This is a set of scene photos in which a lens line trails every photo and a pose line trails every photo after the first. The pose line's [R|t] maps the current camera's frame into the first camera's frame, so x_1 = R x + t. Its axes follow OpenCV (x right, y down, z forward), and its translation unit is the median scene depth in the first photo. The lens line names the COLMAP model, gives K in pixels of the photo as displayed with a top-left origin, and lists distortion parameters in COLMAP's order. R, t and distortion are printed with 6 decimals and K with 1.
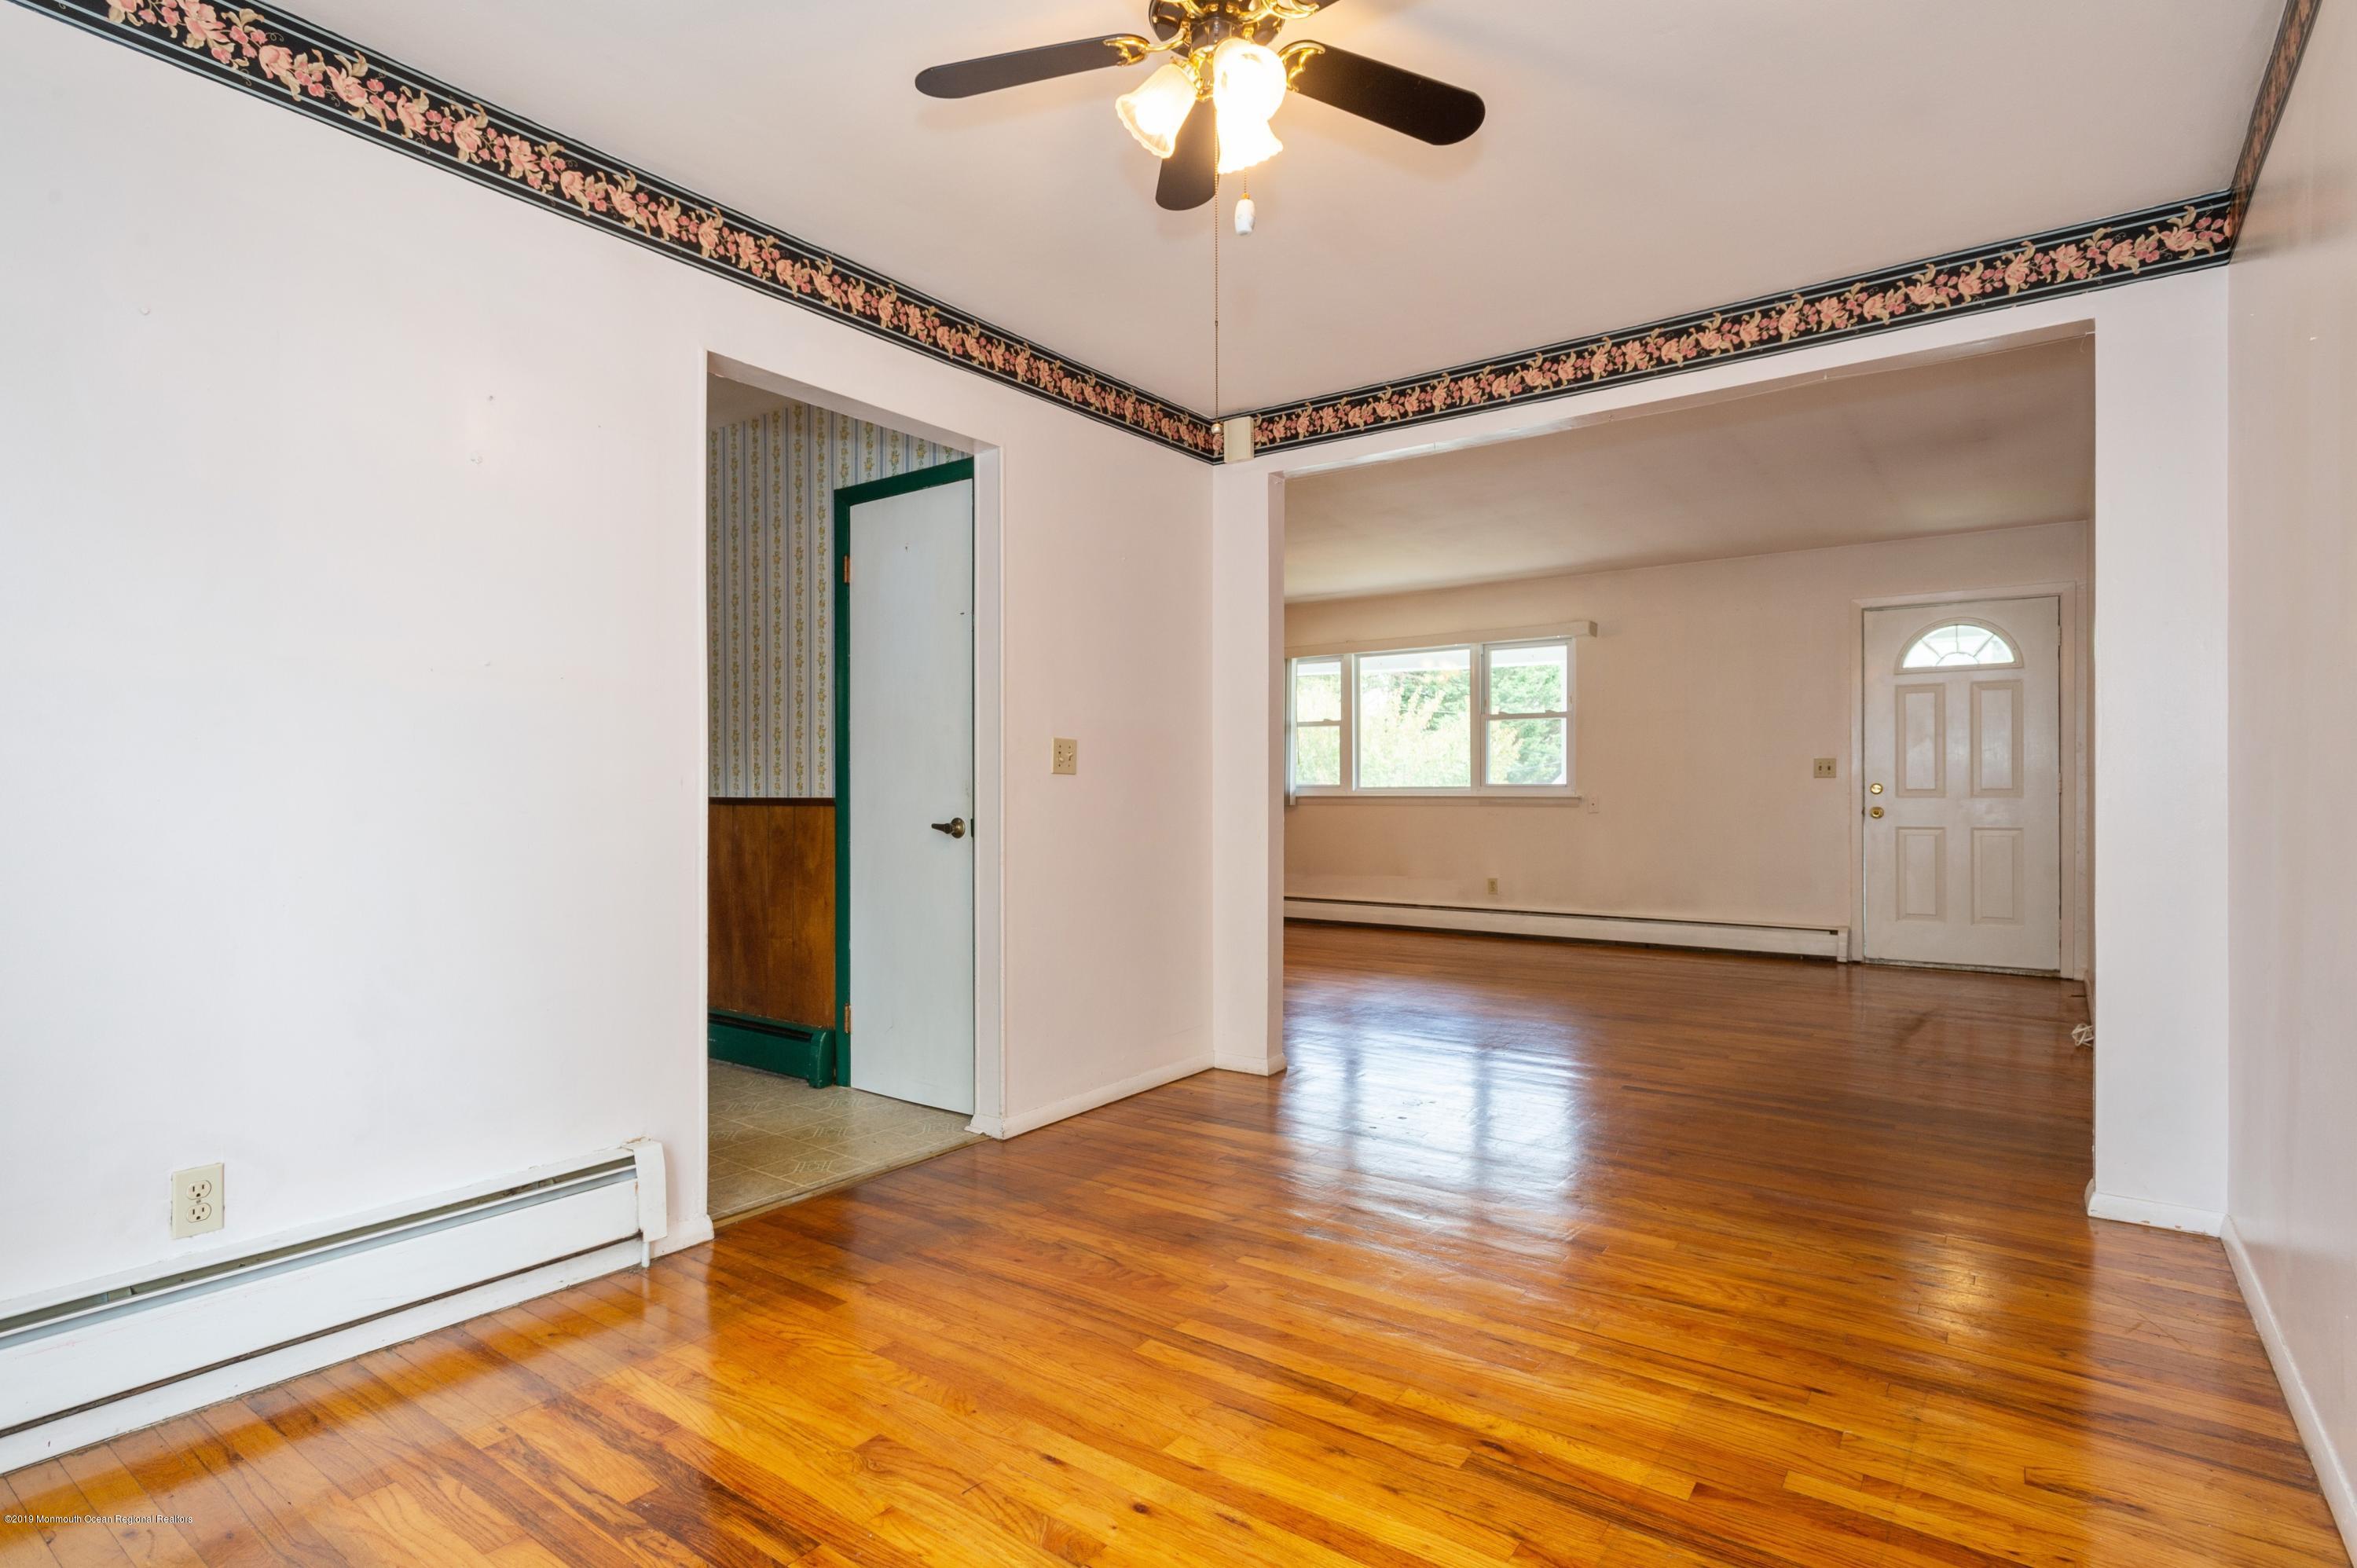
lens RADIAL K [[1180.0, 0, 1192.2], [0, 1180.0, 790.9], [0, 0, 1]] dist [-0.002218, -0.002042]
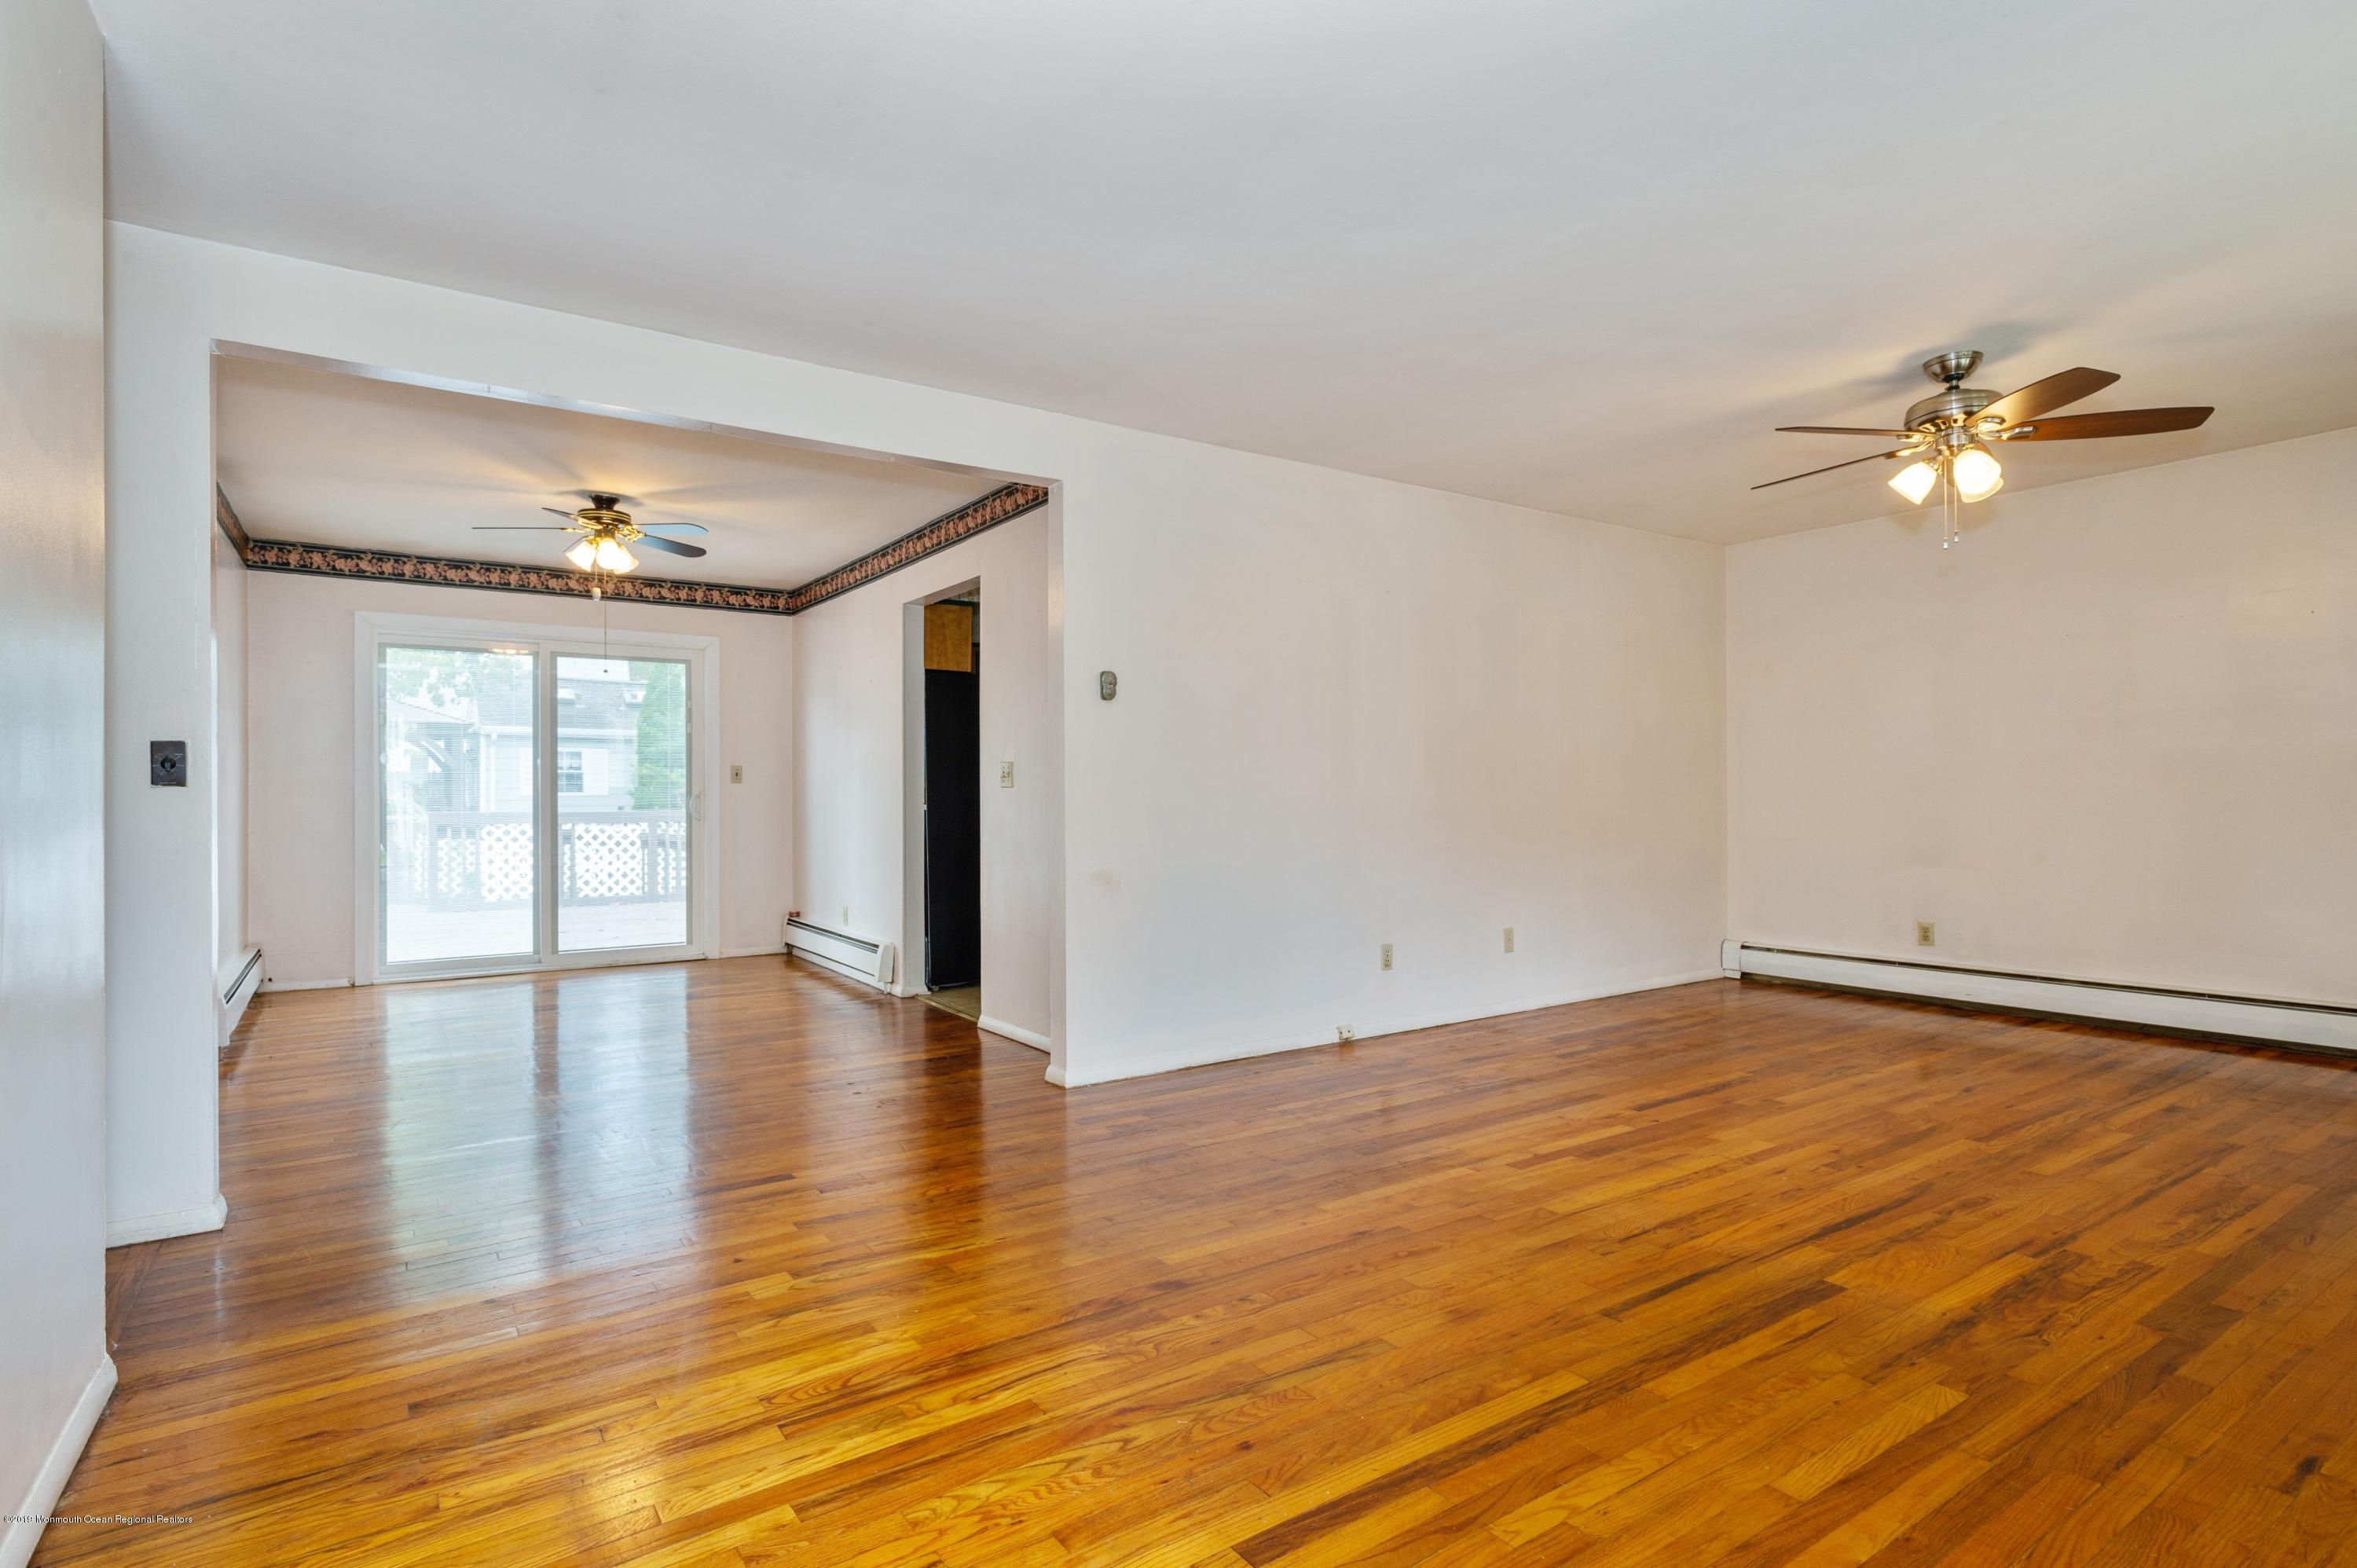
lens RADIAL K [[1180.0, 0, 1192.2], [0, 1180.0, 790.9], [0, 0, 1]] dist [-0.002218, -0.002042]
pose [[-0.338389, 0.002667, -0.941002, 1.547852], [0.006865, 0.999976, 0.000366, -0.013726], [0.940981, -0.006336, -0.338400, 2.311878]]
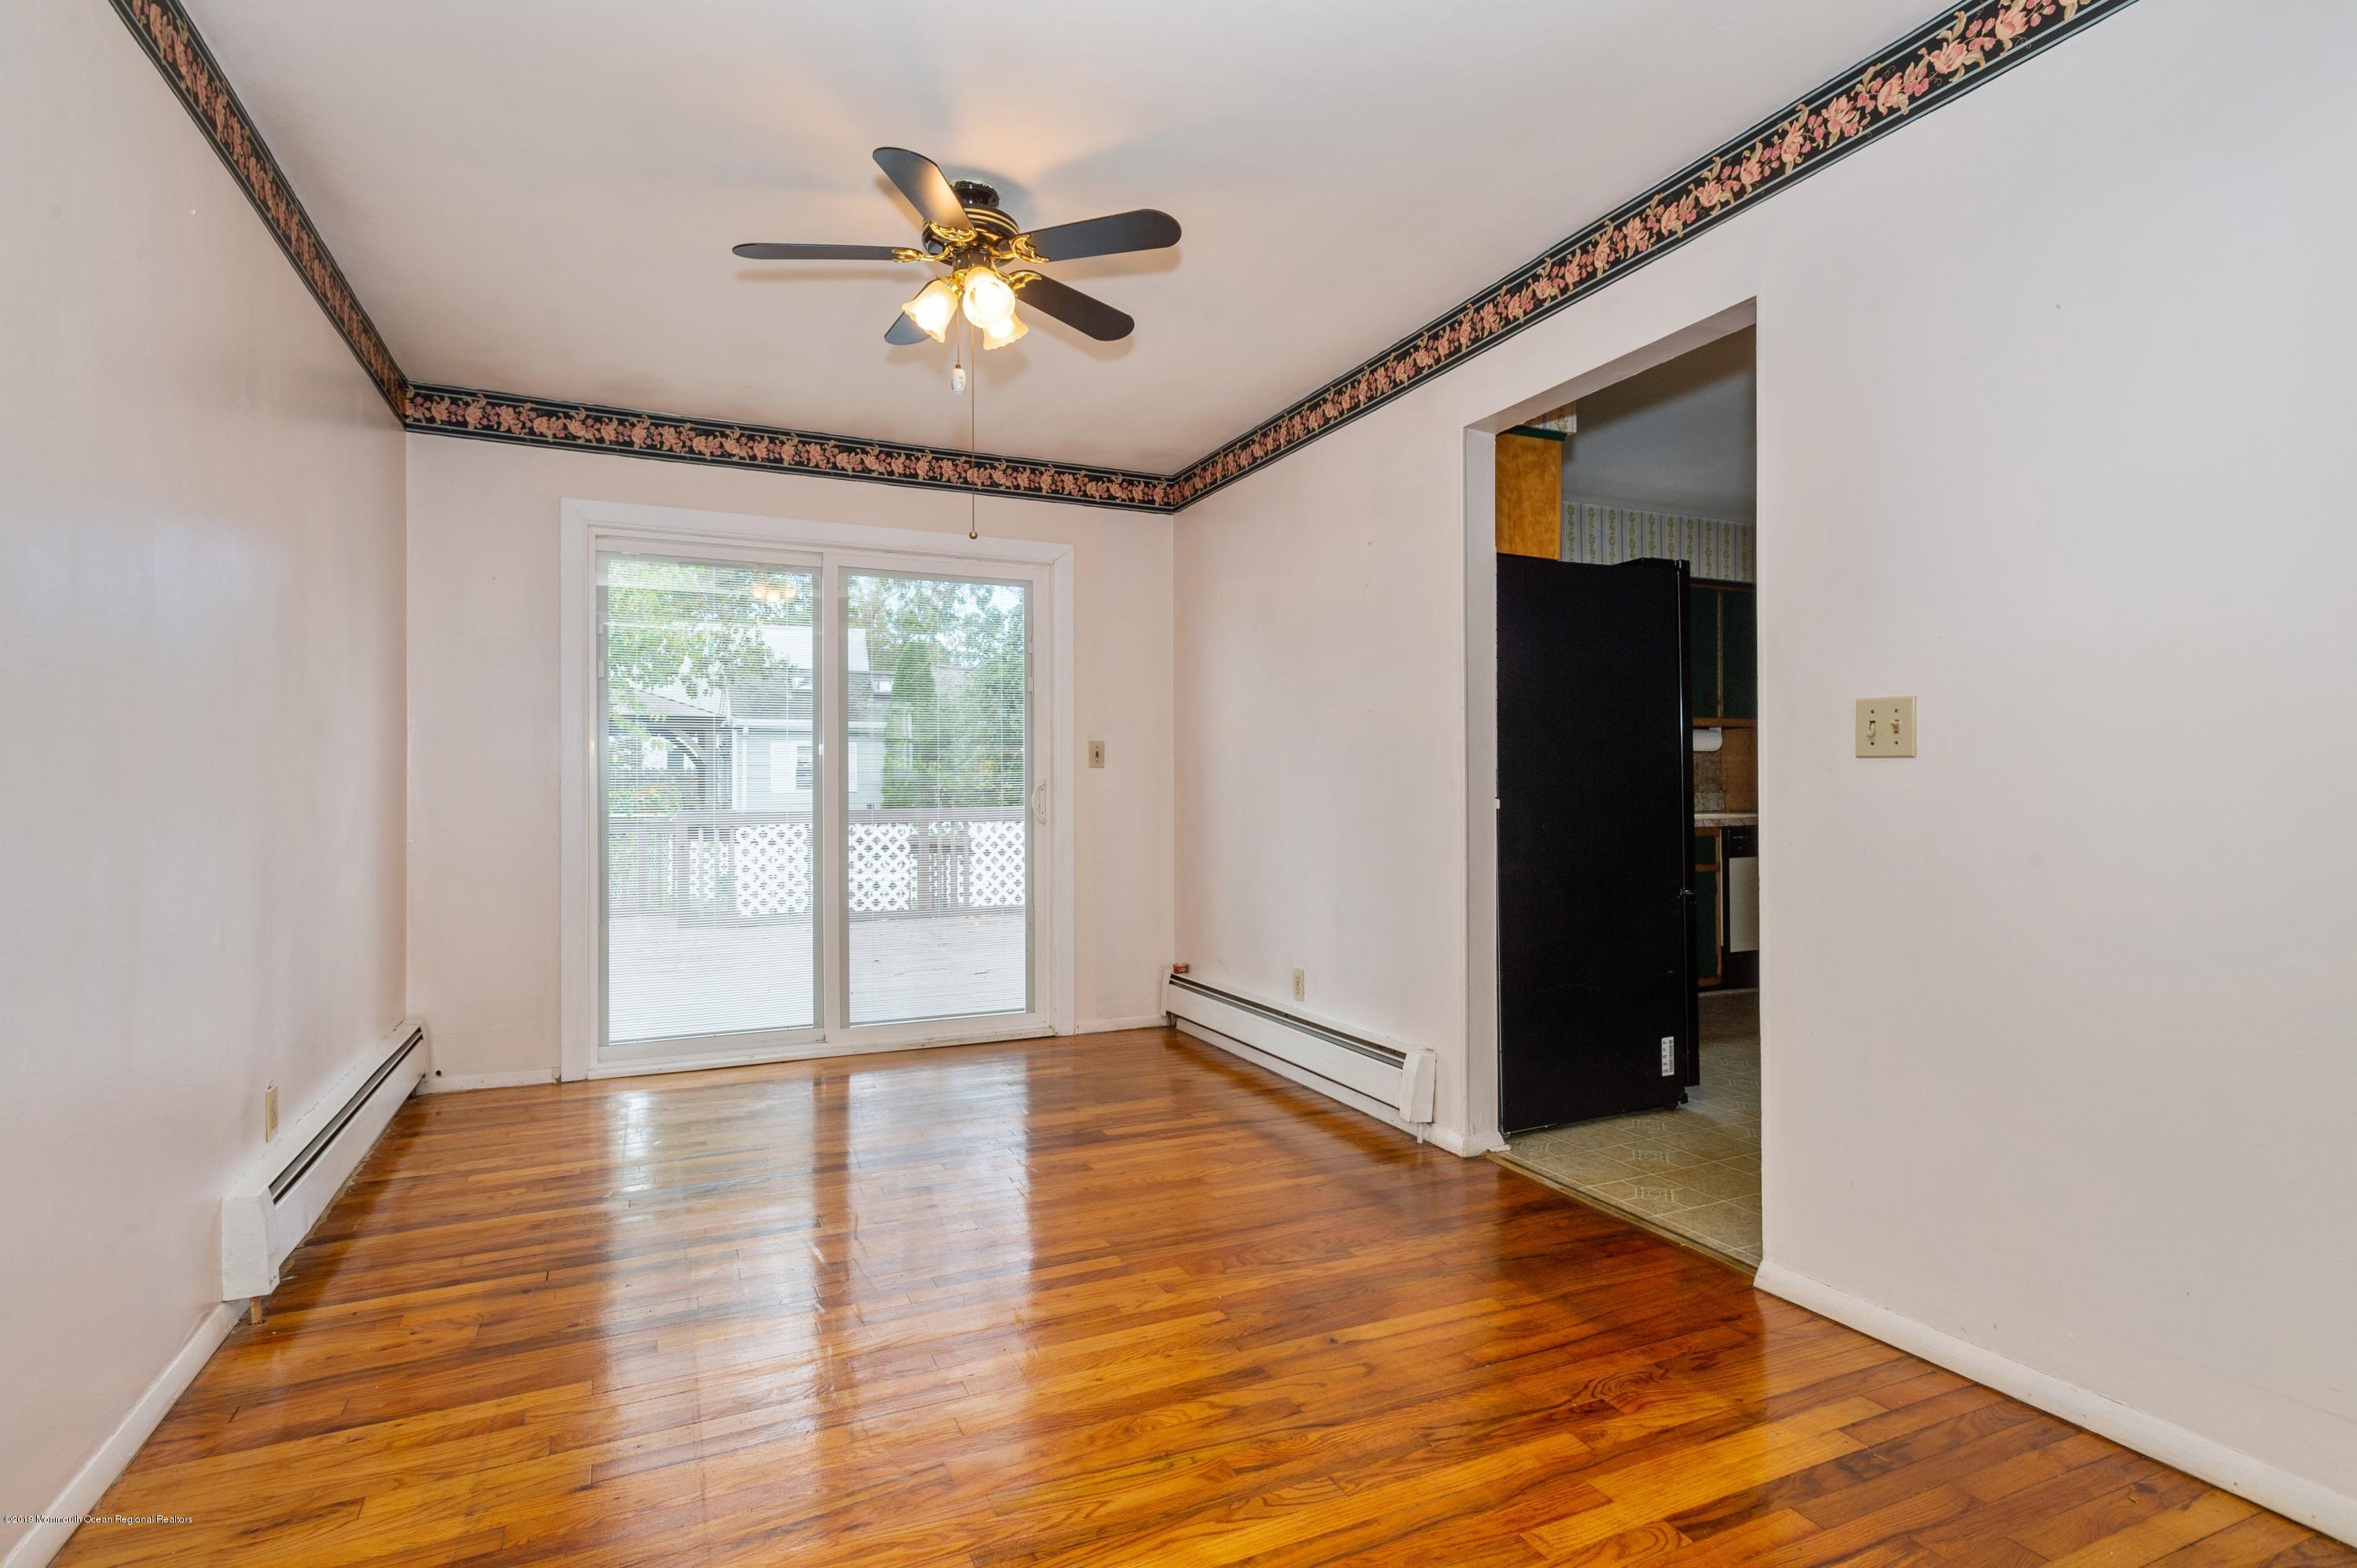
lens RADIAL K [[1174.4, 0, 1178.5], [0, 1174.4, 784.0], [0, 0, 1]] dist [-0.000146, 0.000387]
pose [[-0.500031, -0.000102, -0.866008, 0.796307], [0.008876, 0.999947, -0.005243, -0.002281], [0.865962, -0.010309, -0.500004, 1.364750]]
